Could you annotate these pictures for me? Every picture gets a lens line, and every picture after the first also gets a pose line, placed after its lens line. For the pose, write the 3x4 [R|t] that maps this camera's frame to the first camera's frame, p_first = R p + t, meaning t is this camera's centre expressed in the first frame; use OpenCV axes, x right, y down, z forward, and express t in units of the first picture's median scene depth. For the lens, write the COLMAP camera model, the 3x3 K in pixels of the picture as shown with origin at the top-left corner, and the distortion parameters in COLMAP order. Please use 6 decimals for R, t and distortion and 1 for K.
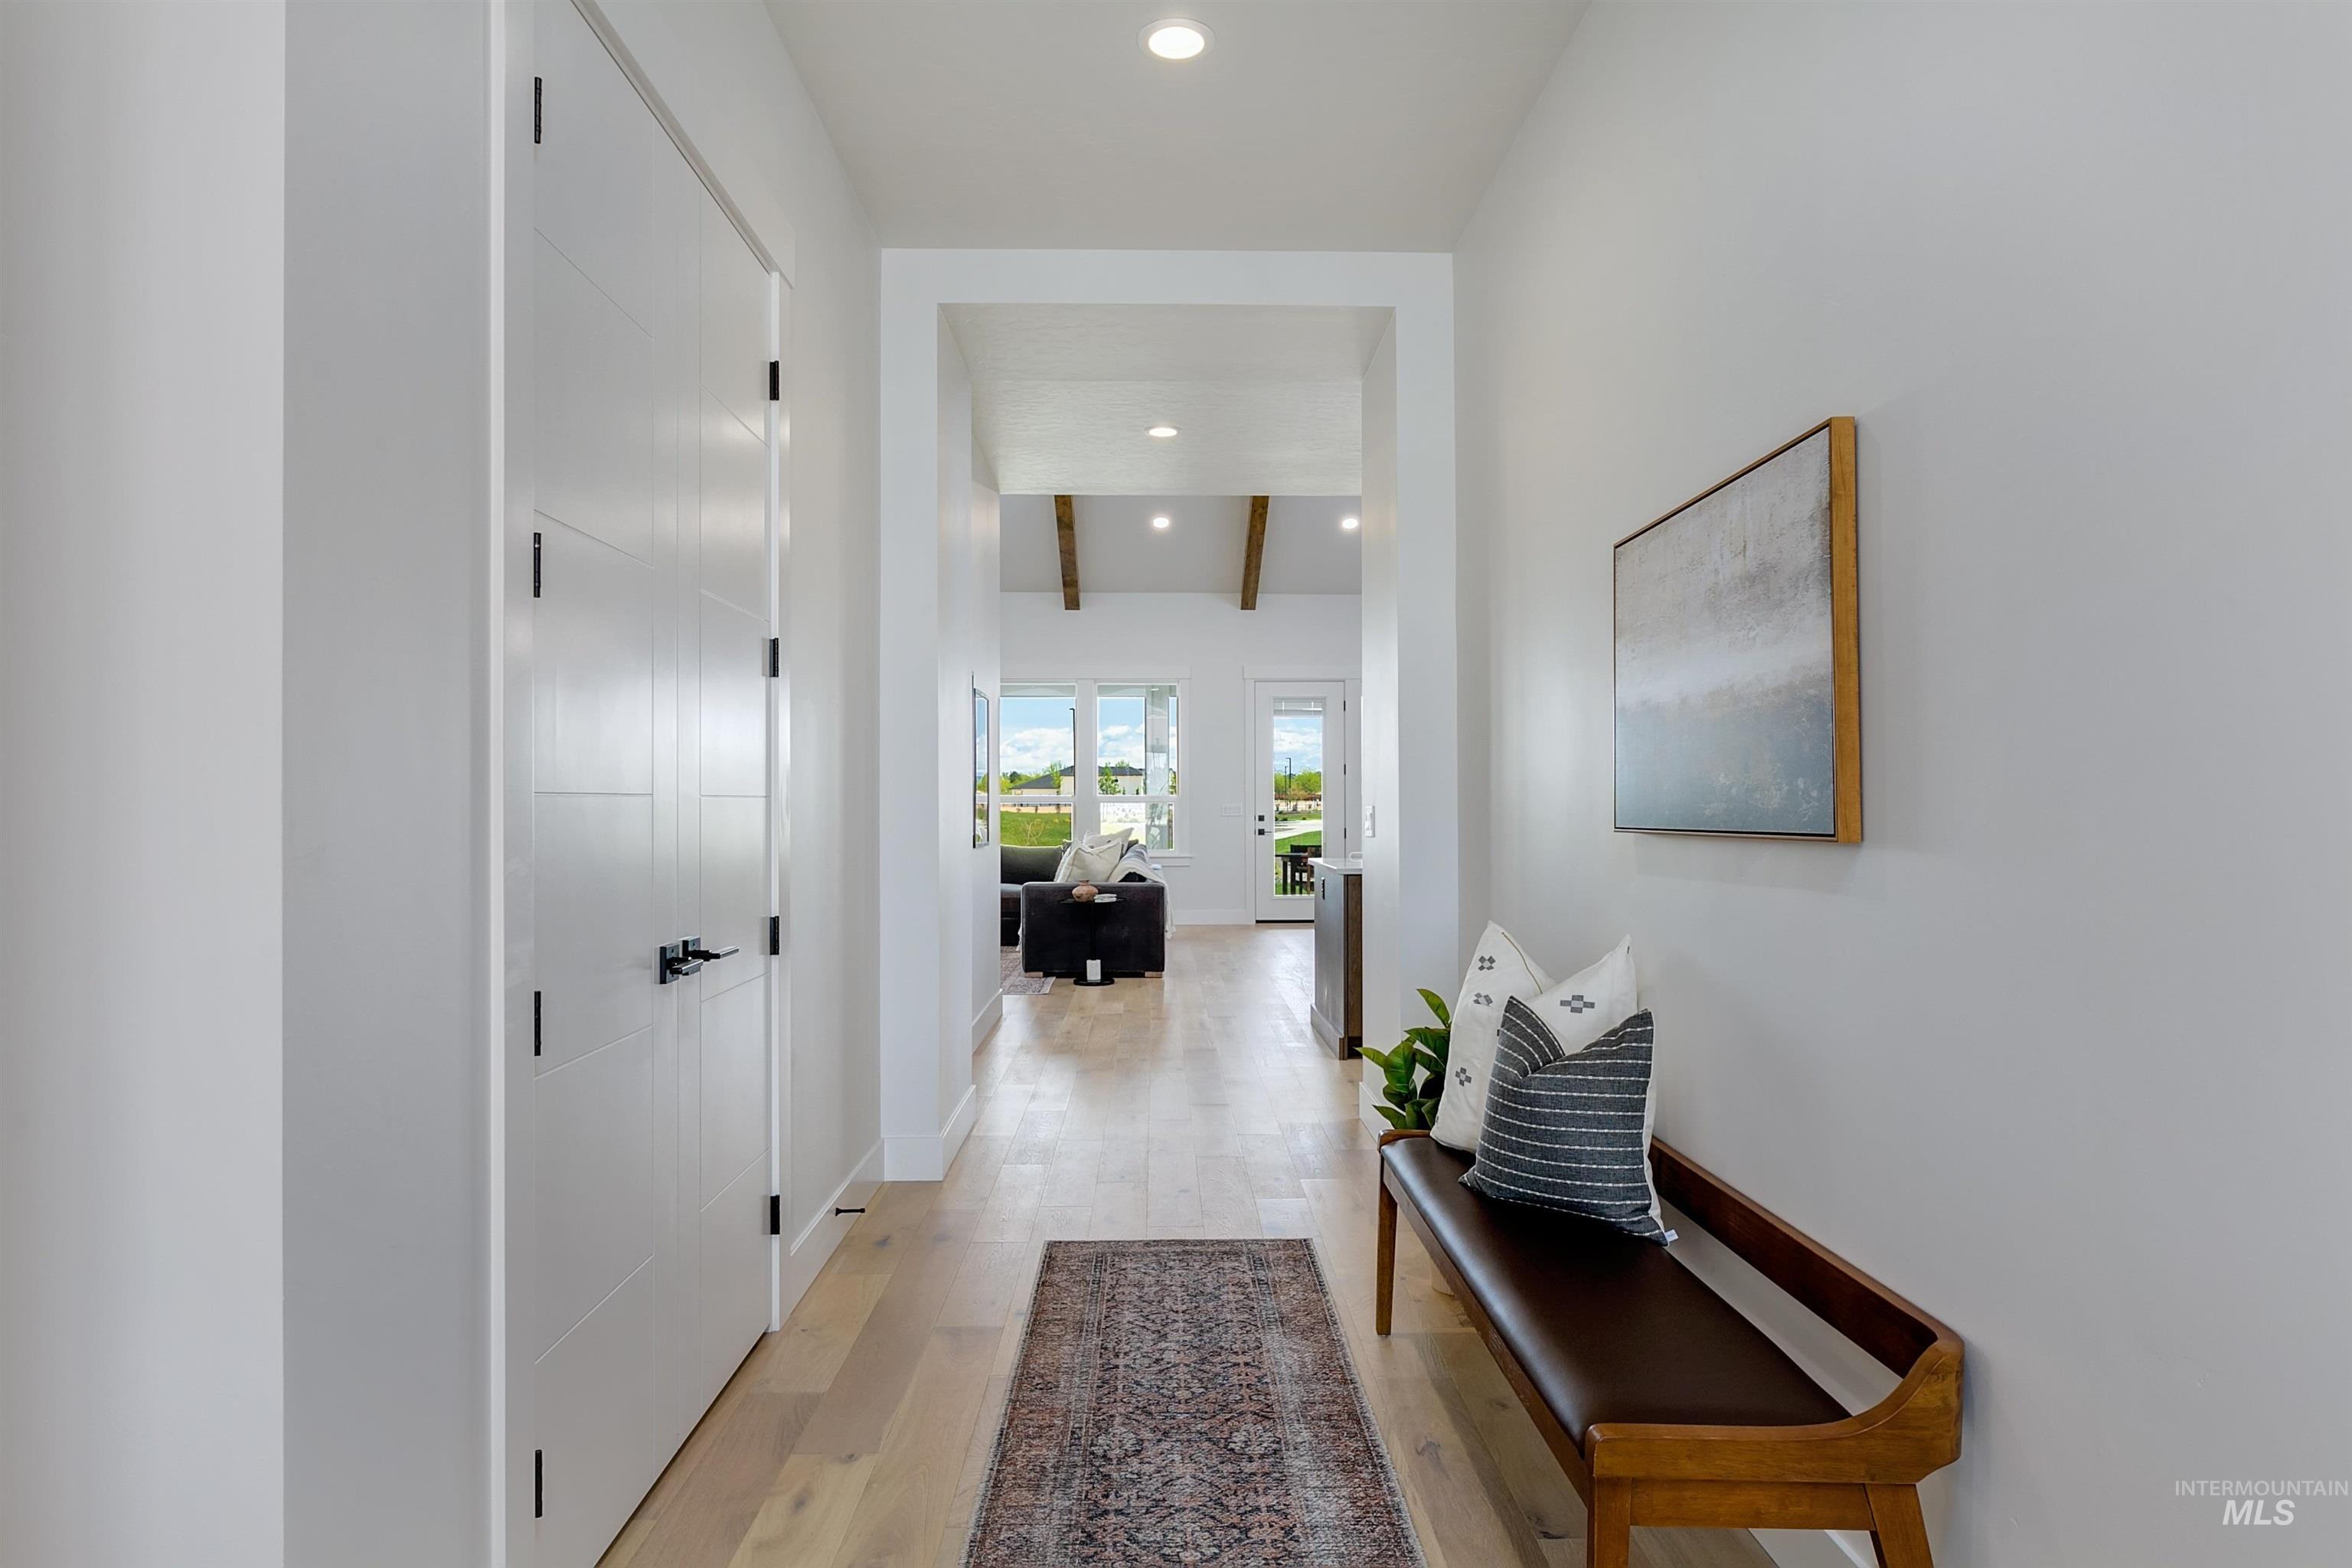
lens RADIAL K [[941.7, 0, 1187.3], [0, 941.7, 788.9], [0, 0, 1]] dist [-0.000241, 0.000021]
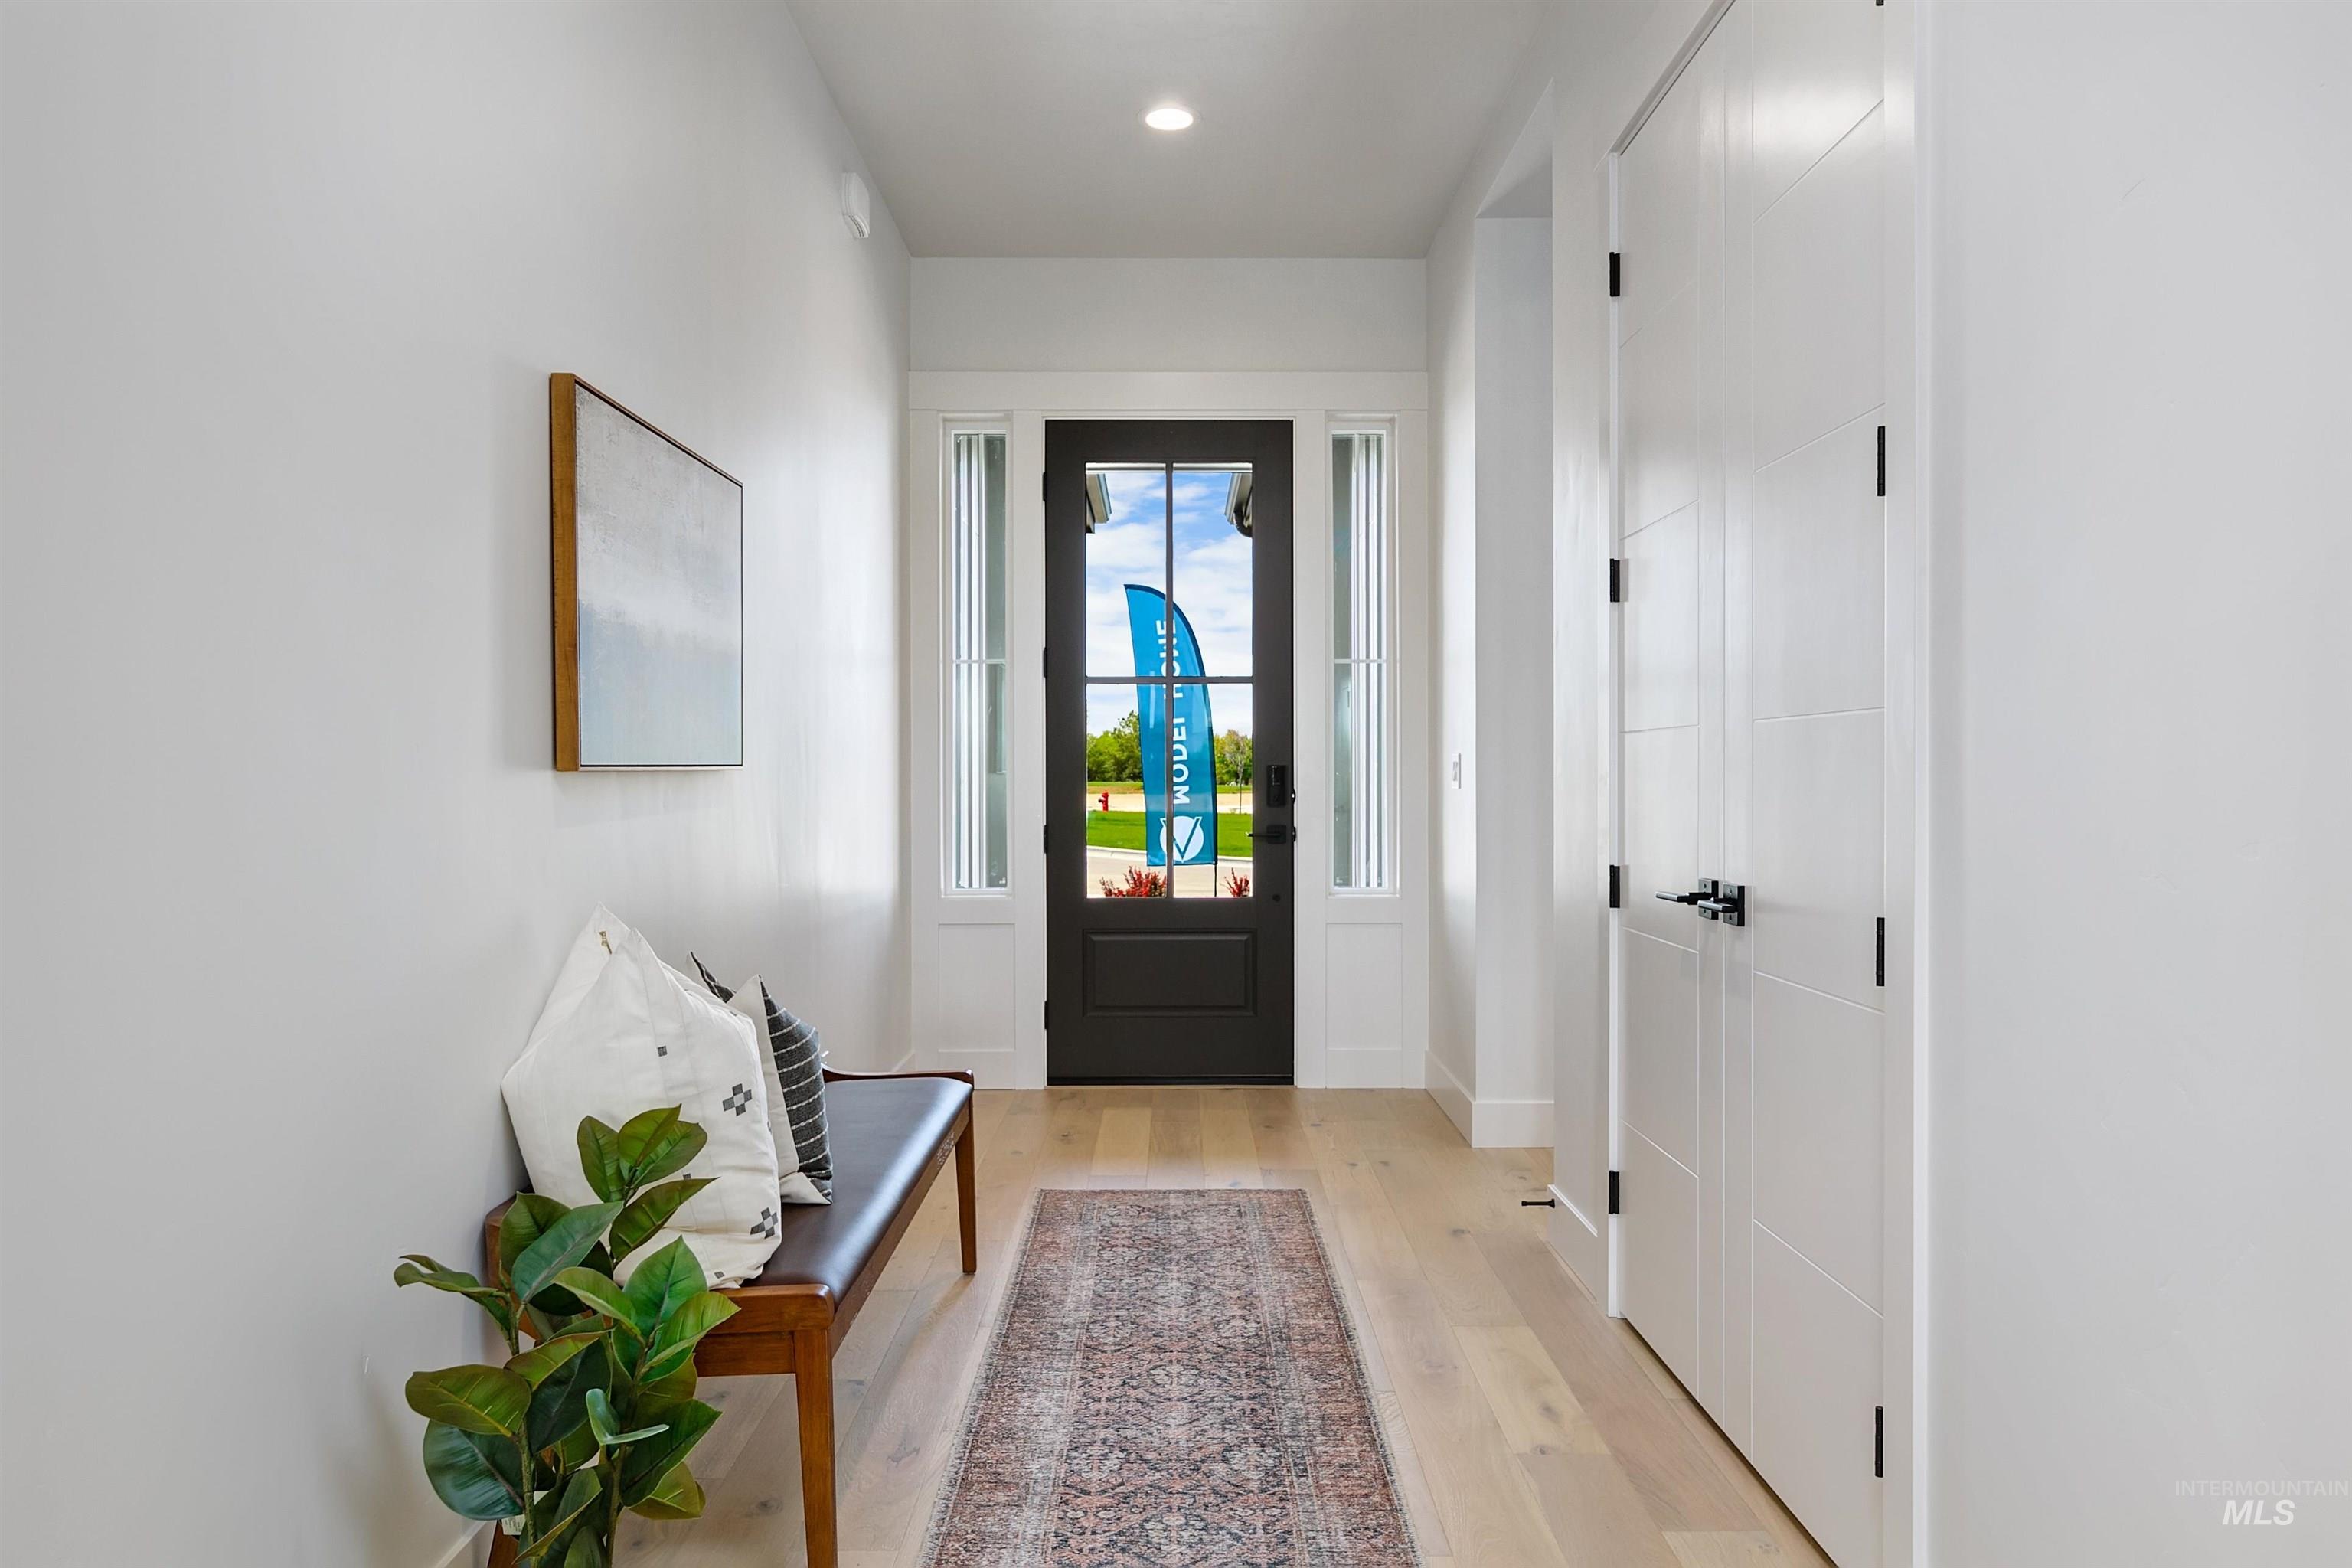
lens RADIAL K [[941.7, 0, 1187.3], [0, 941.7, 788.9], [0, 0, 1]] dist [-0.000241, 0.000021]
pose [[-0.999724, 0.003418, 0.023251, -0.038089], [0.003483, 0.999990, 0.002788, 0.066529], [-0.023241, 0.002868, -0.999726, 1.925942]]
